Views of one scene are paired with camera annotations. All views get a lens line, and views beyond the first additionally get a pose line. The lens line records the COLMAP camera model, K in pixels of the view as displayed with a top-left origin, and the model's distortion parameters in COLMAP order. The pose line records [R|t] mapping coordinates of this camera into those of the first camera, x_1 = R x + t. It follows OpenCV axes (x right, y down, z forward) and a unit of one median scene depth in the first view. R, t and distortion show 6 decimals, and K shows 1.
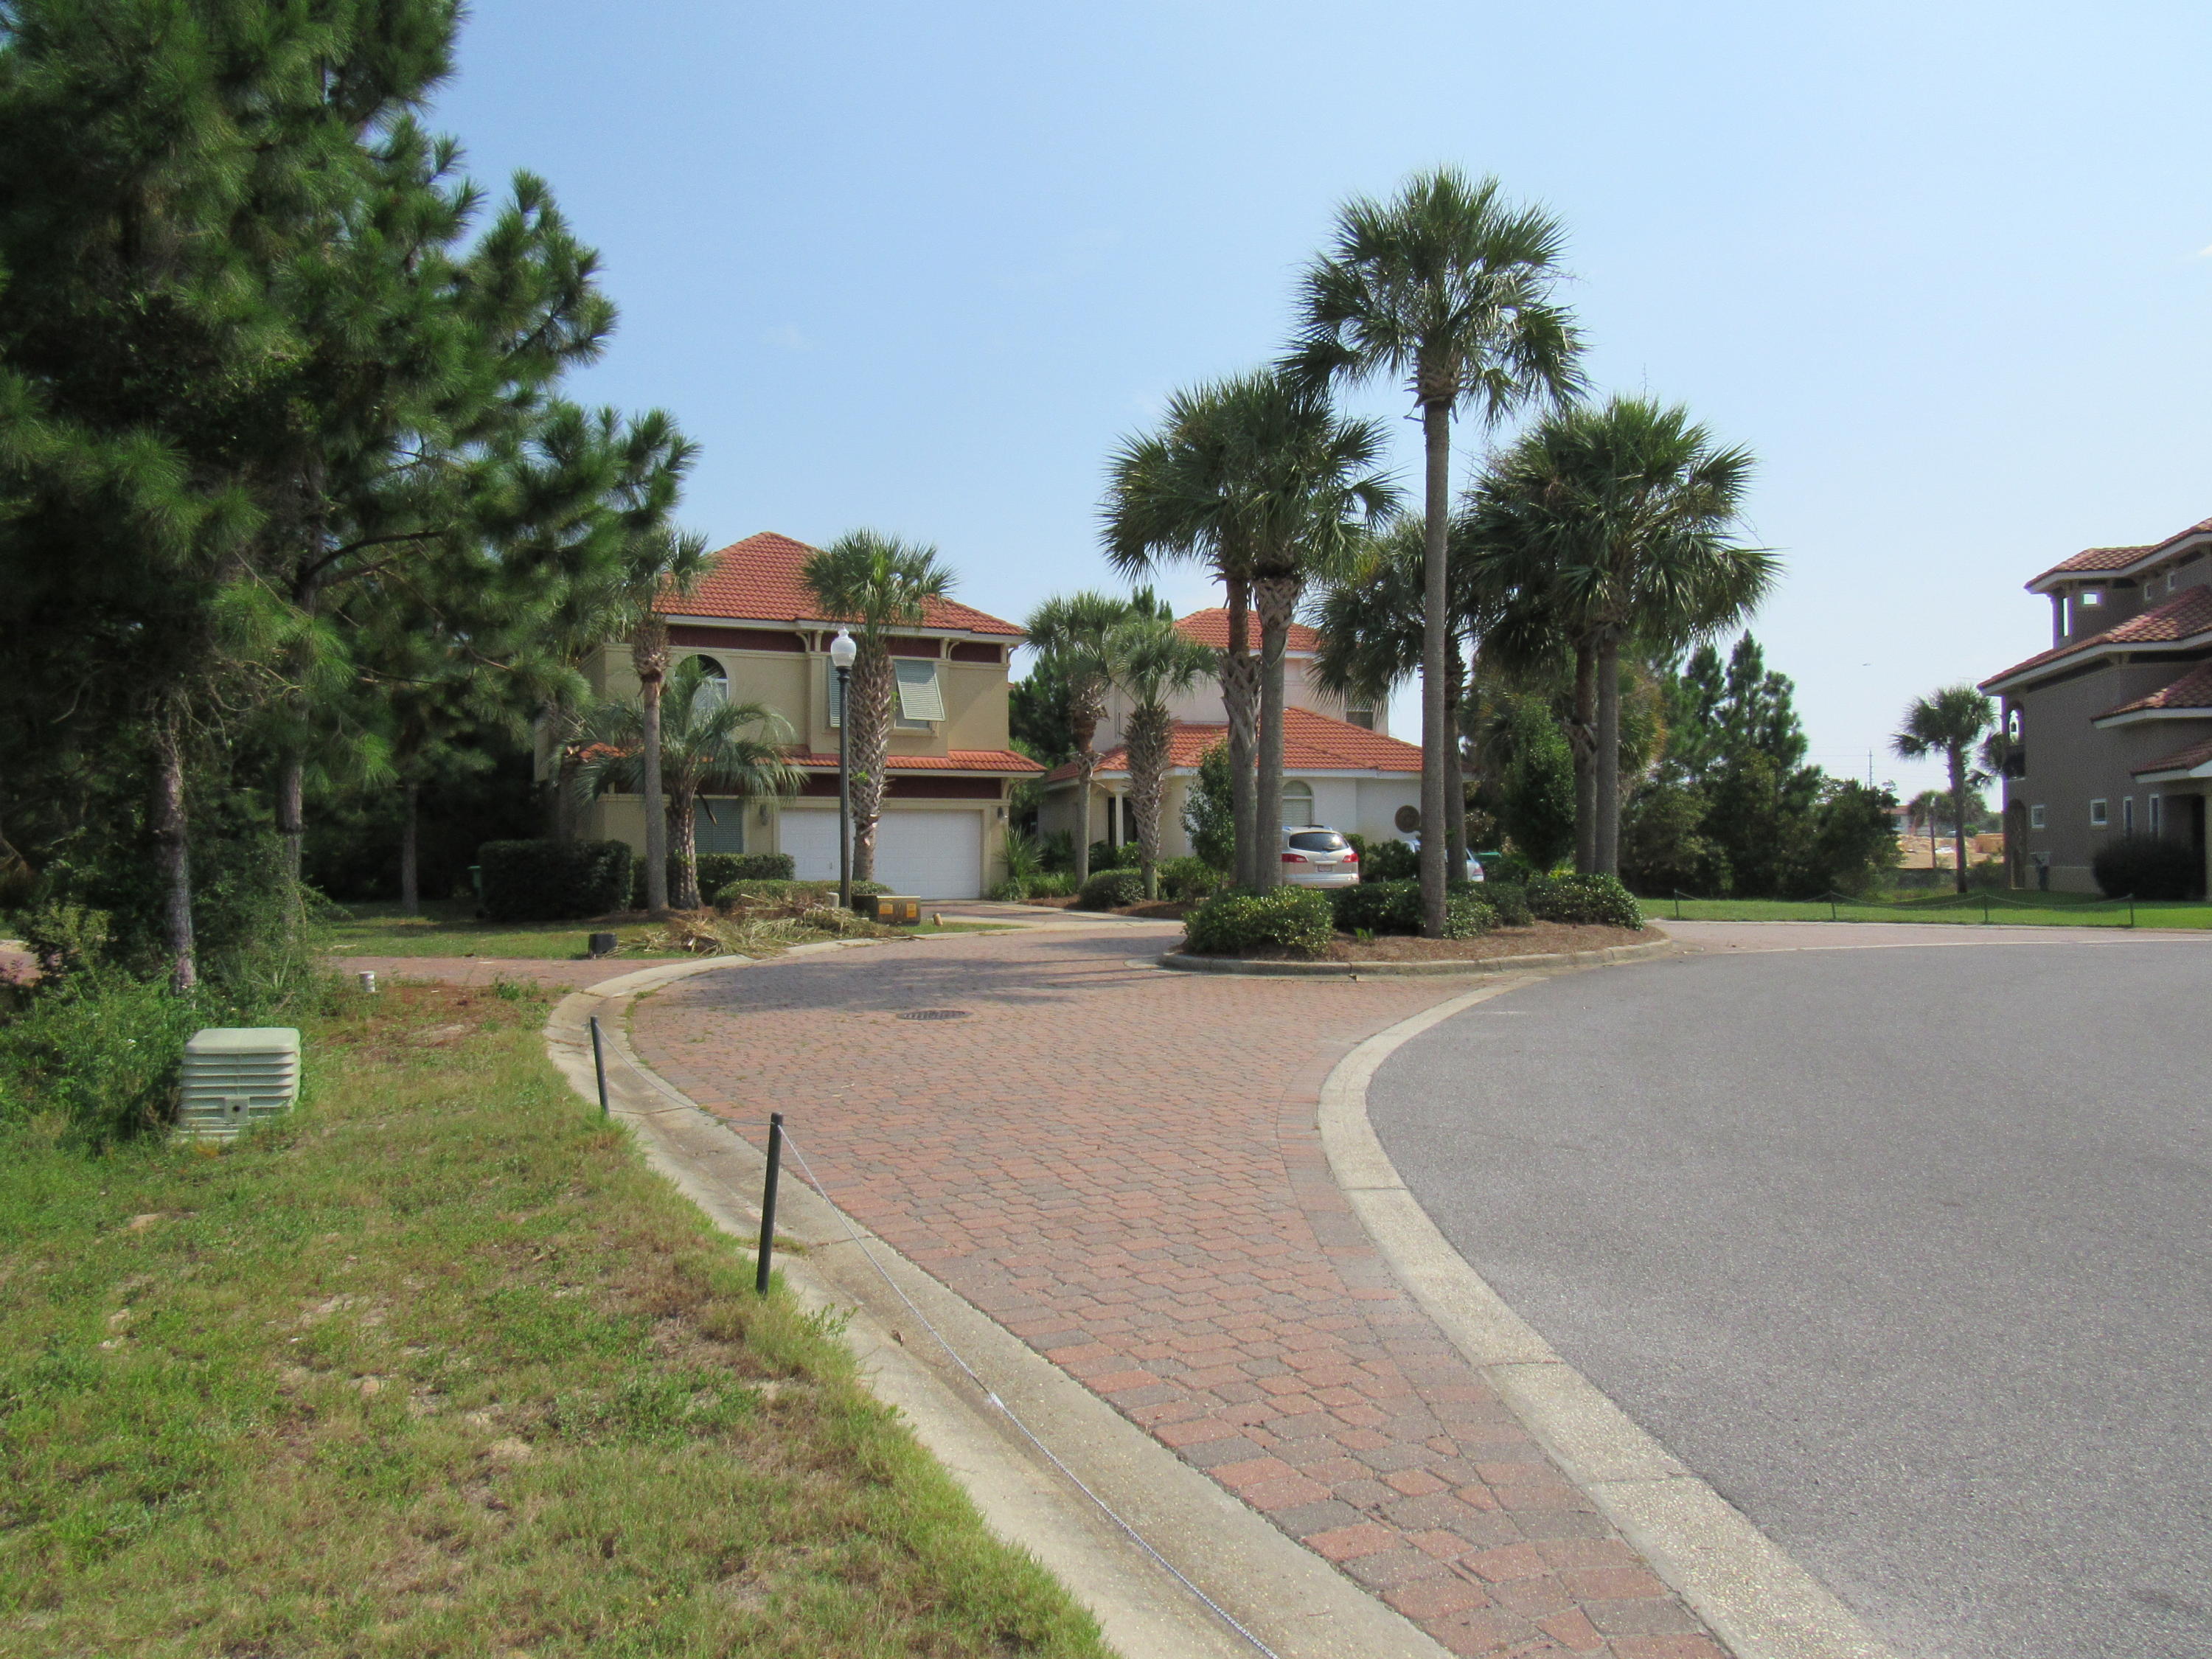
lens RADIAL K [[1602.8, 0, 1106.0], [0, 1602.8, 829.5], [0, 0, 1]] dist [-0.017680, 0.003569]
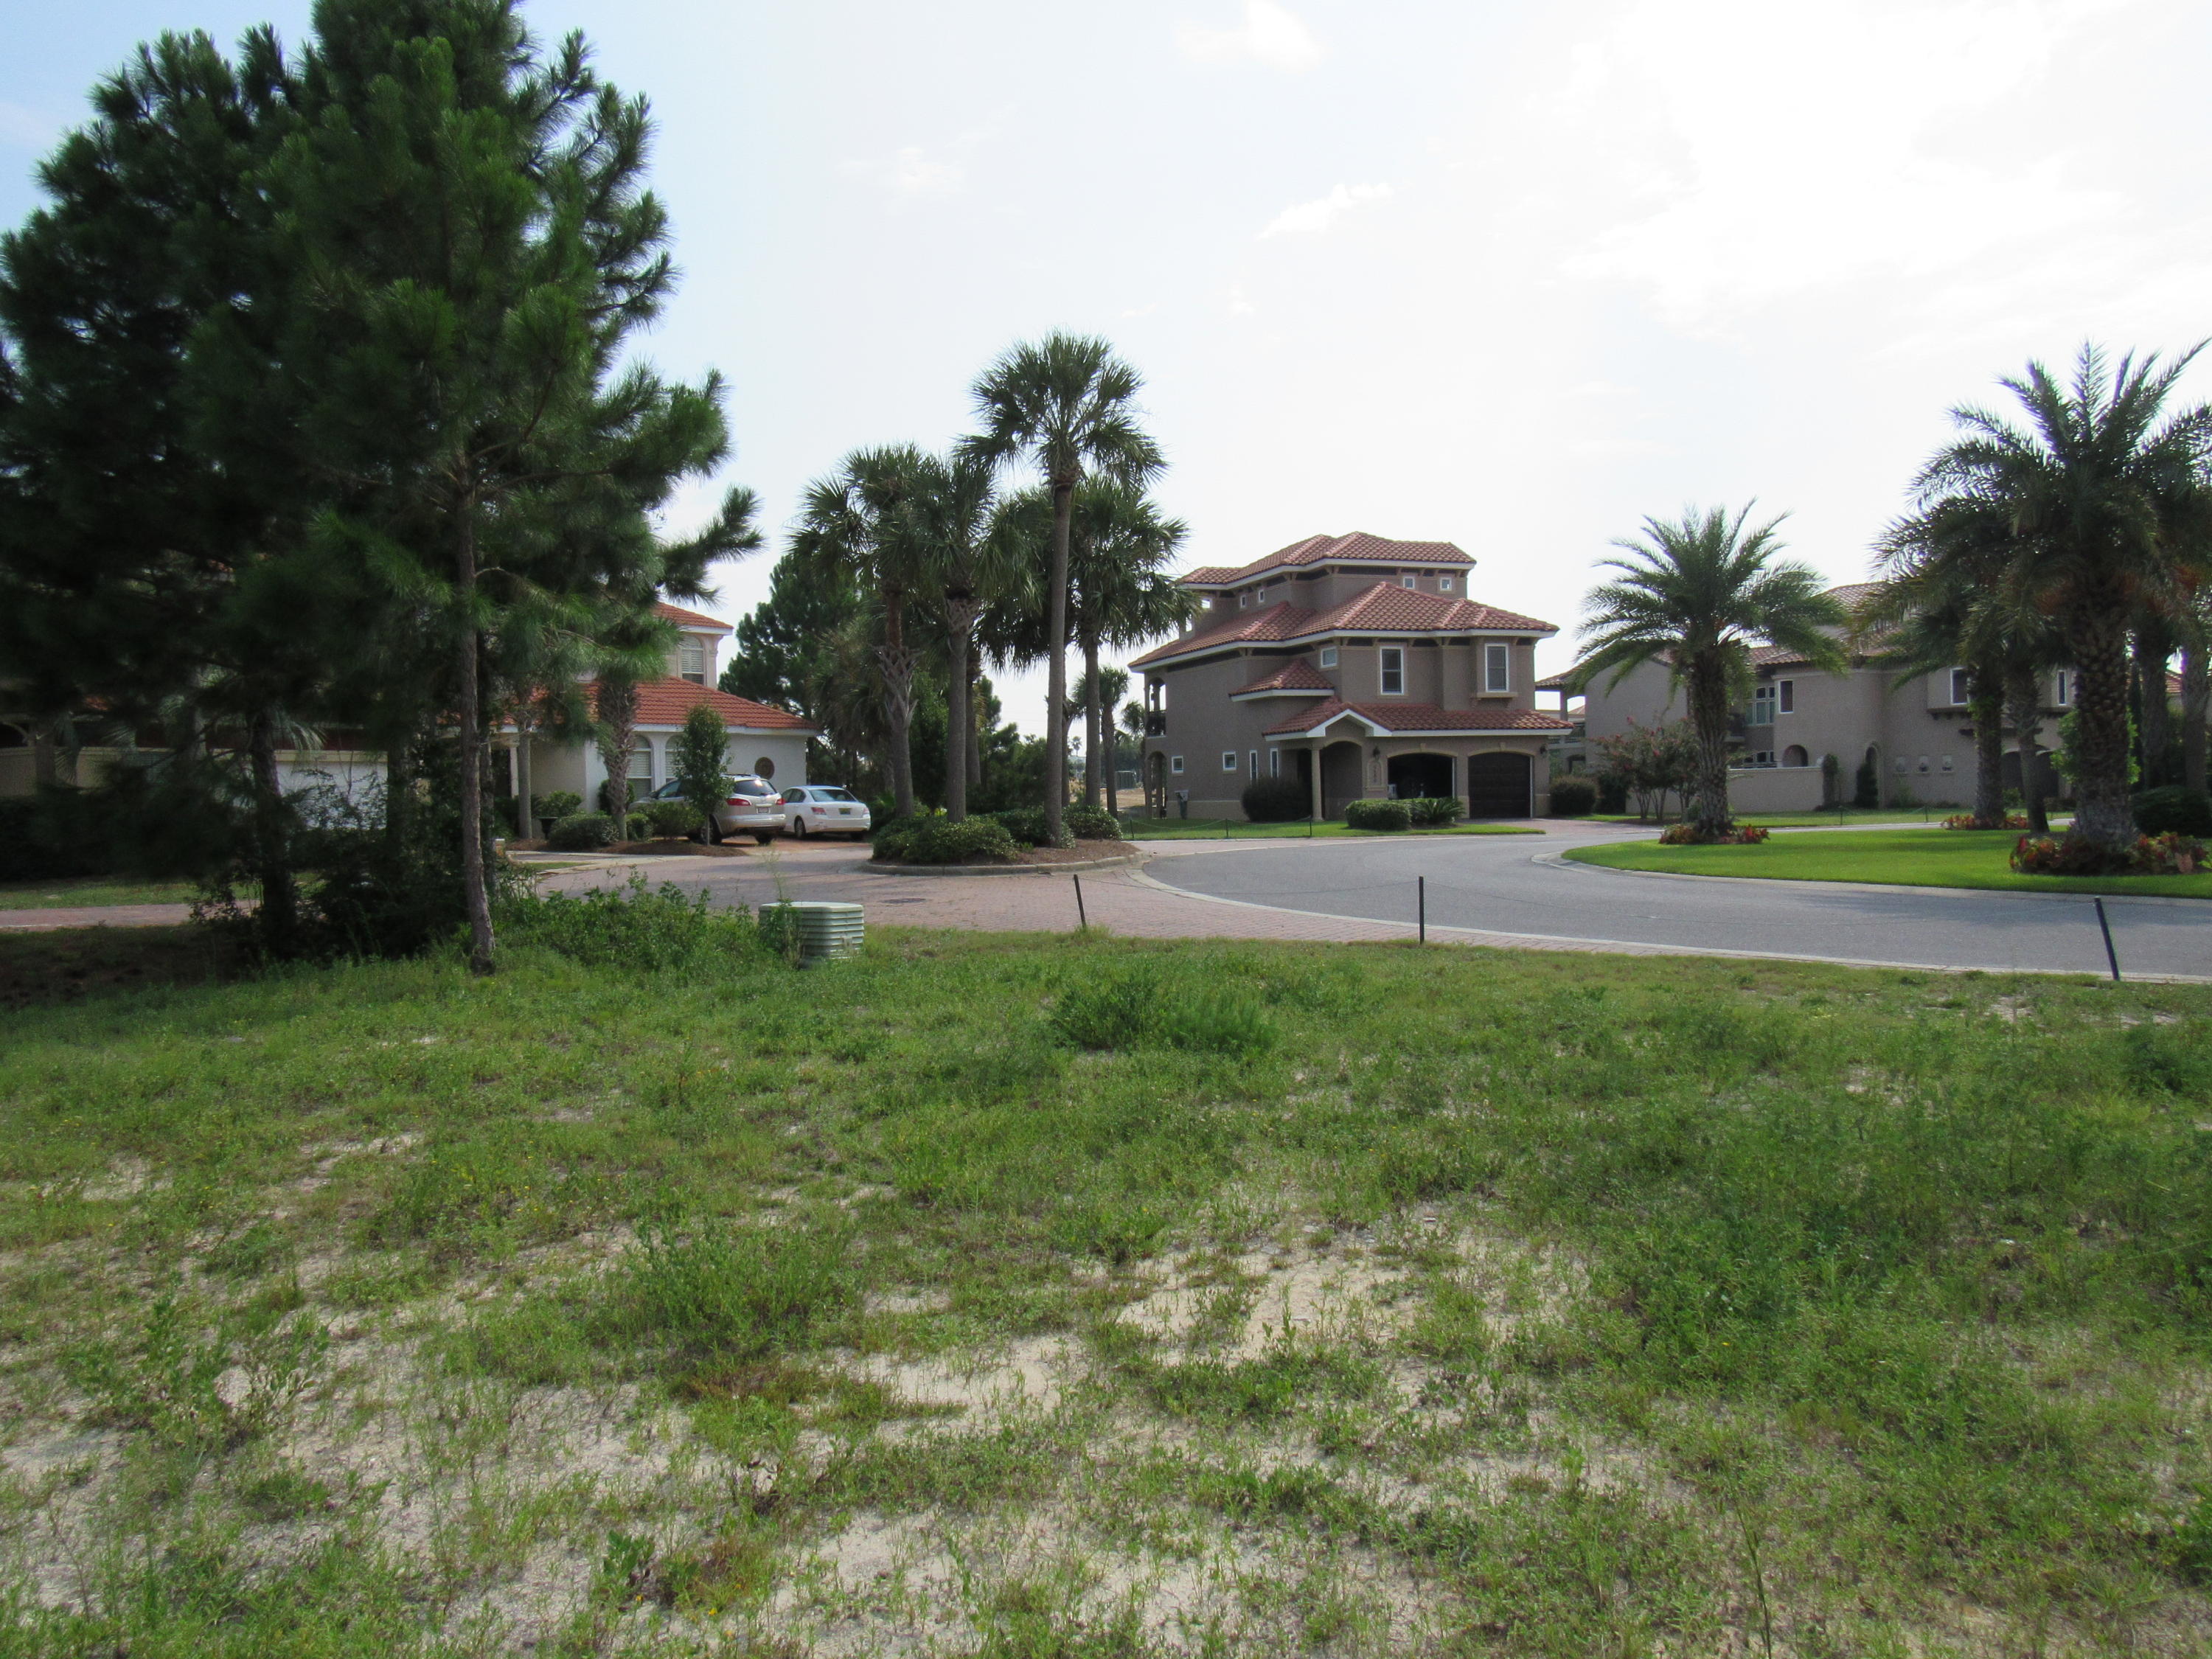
lens RADIAL K [[1602.8, 0, 1106.0], [0, 1602.8, 829.5], [0, 0, 1]] dist [-0.017680, 0.003569]
pose [[0.830603, -0.026133, 0.556252, -0.273598], [0.008924, 0.999395, 0.033626, 0.000769], [-0.556794, -0.022966, 0.830333, -0.116026]]
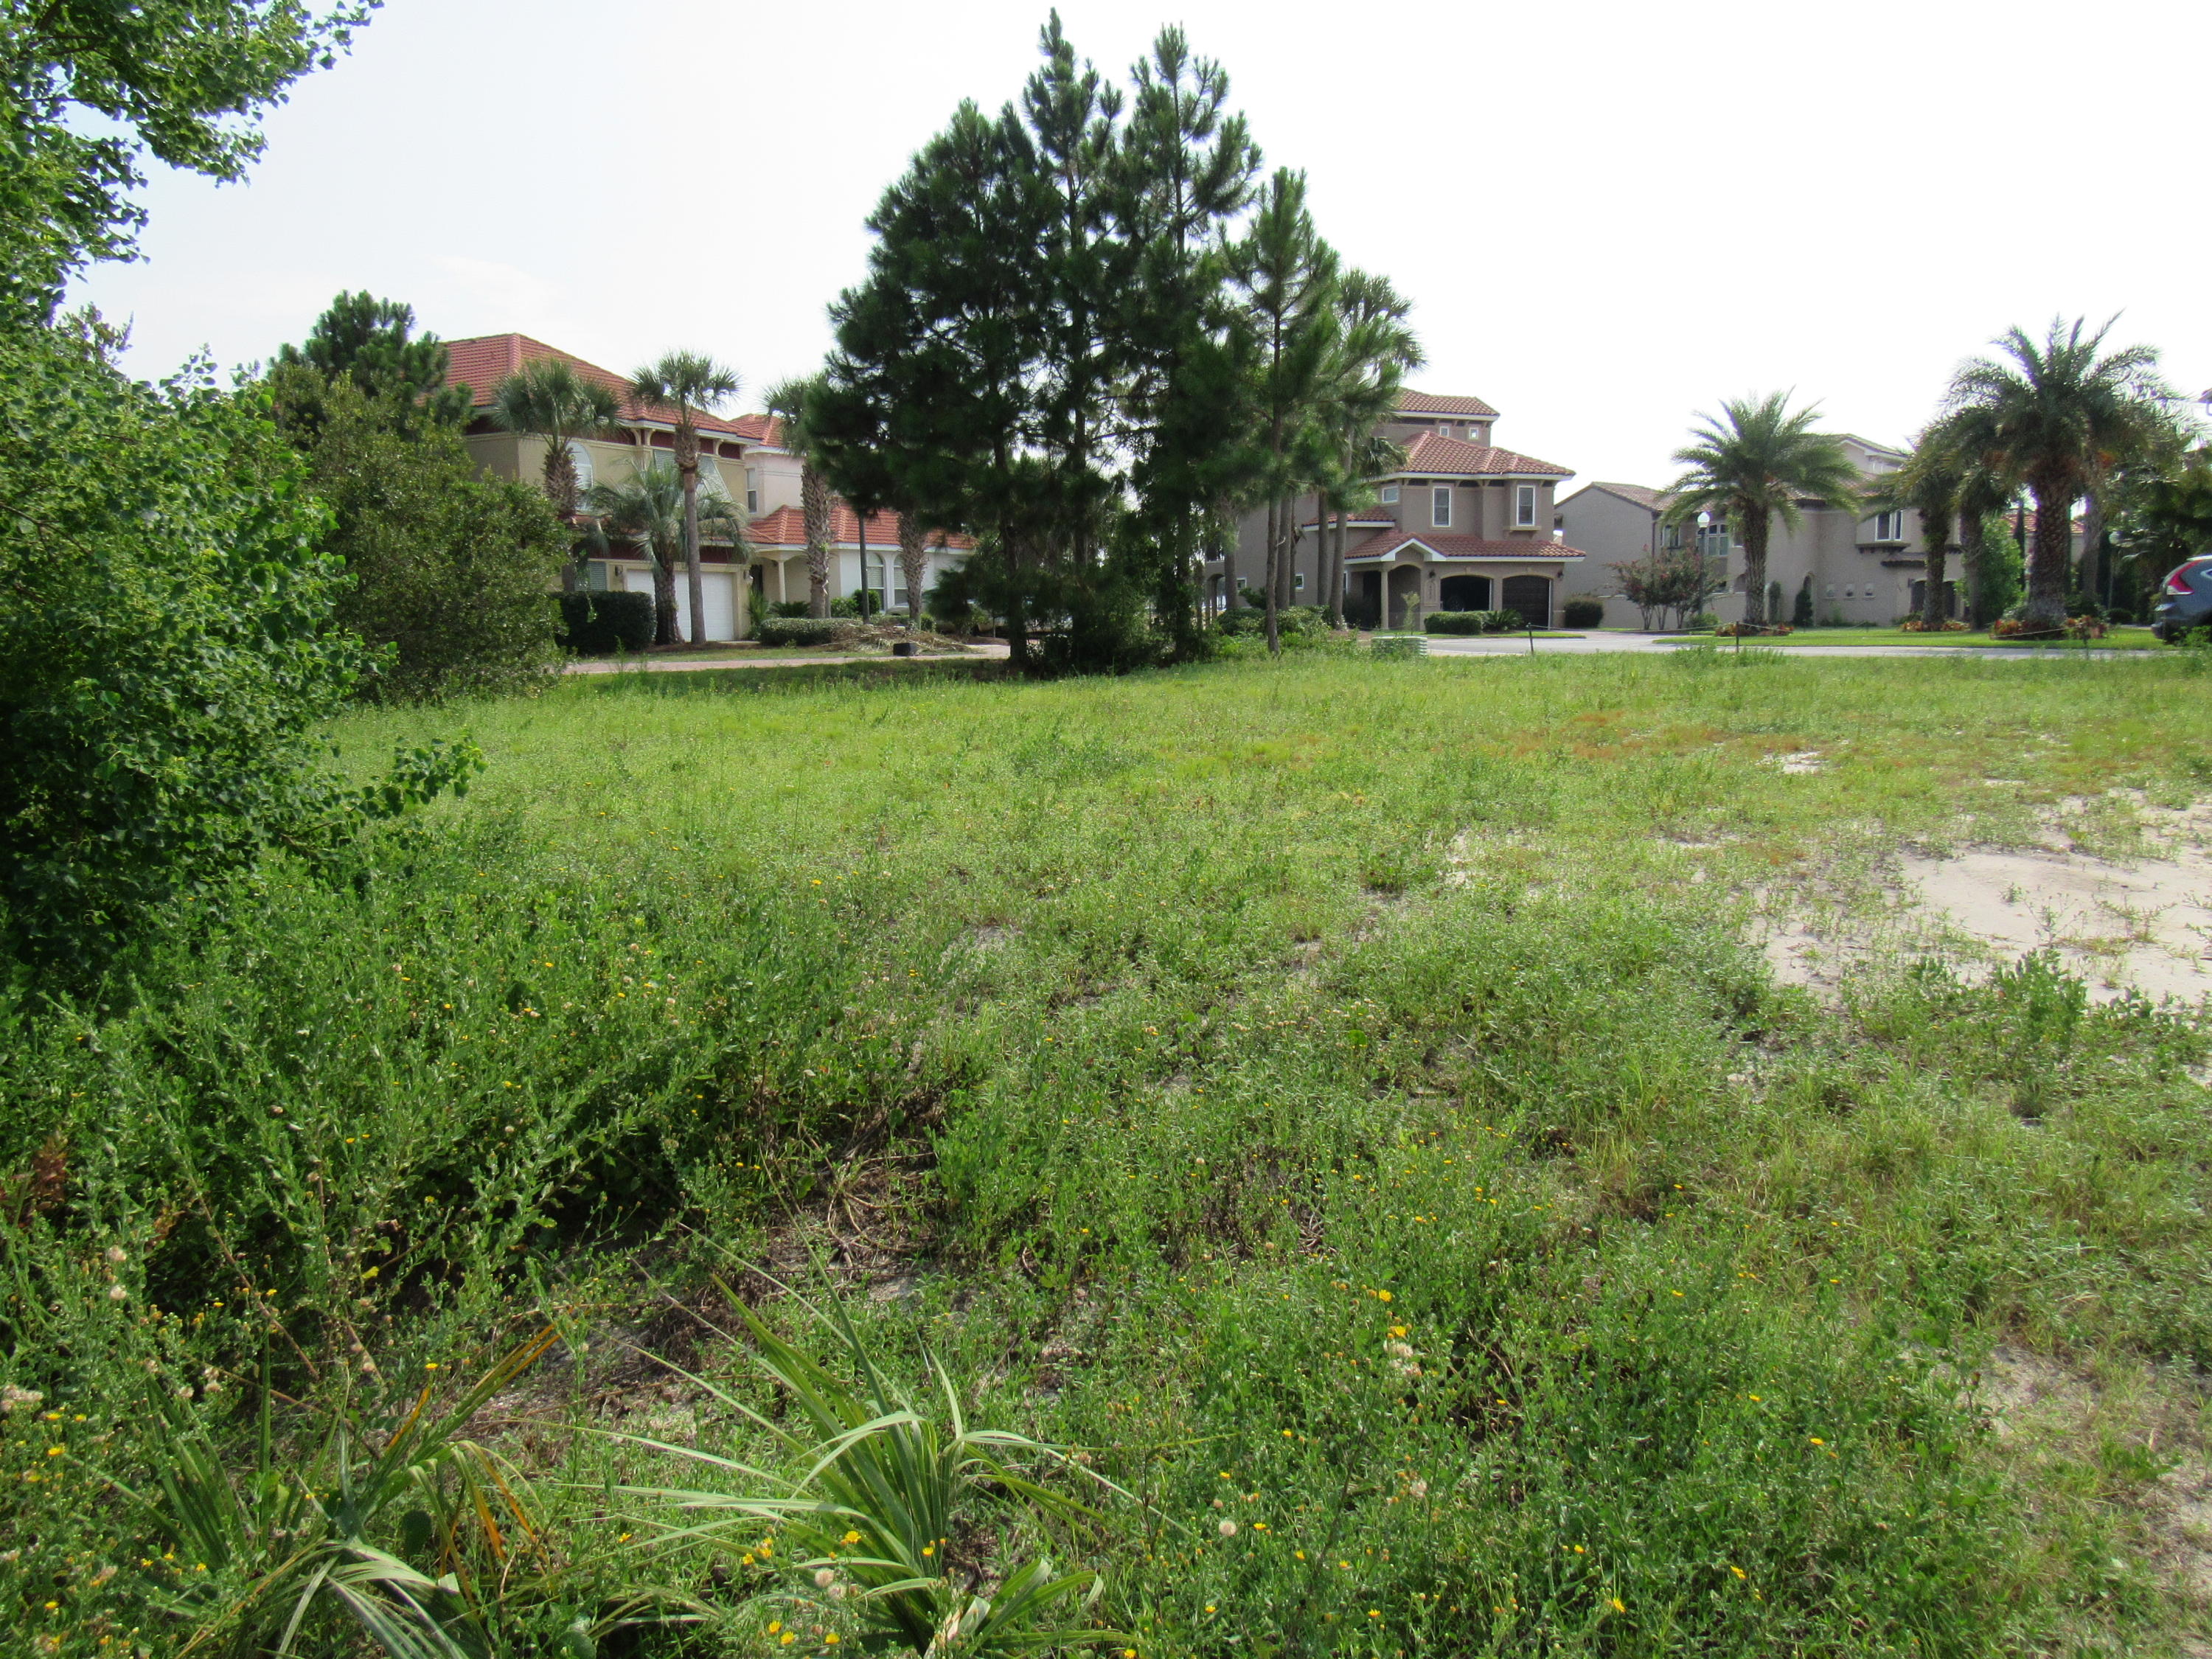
lens RADIAL K [[1600.2, 0, 1106.0], [0, 1600.2, 829.5], [0, 0, 1]] dist [-0.032700, -0.001489]
pose [[0.787117, -0.087427, 0.610576, -0.637689], [0.002891, 0.990416, 0.138088, 0.016163], [-0.616797, -0.106926, 0.779826, -0.228549]]
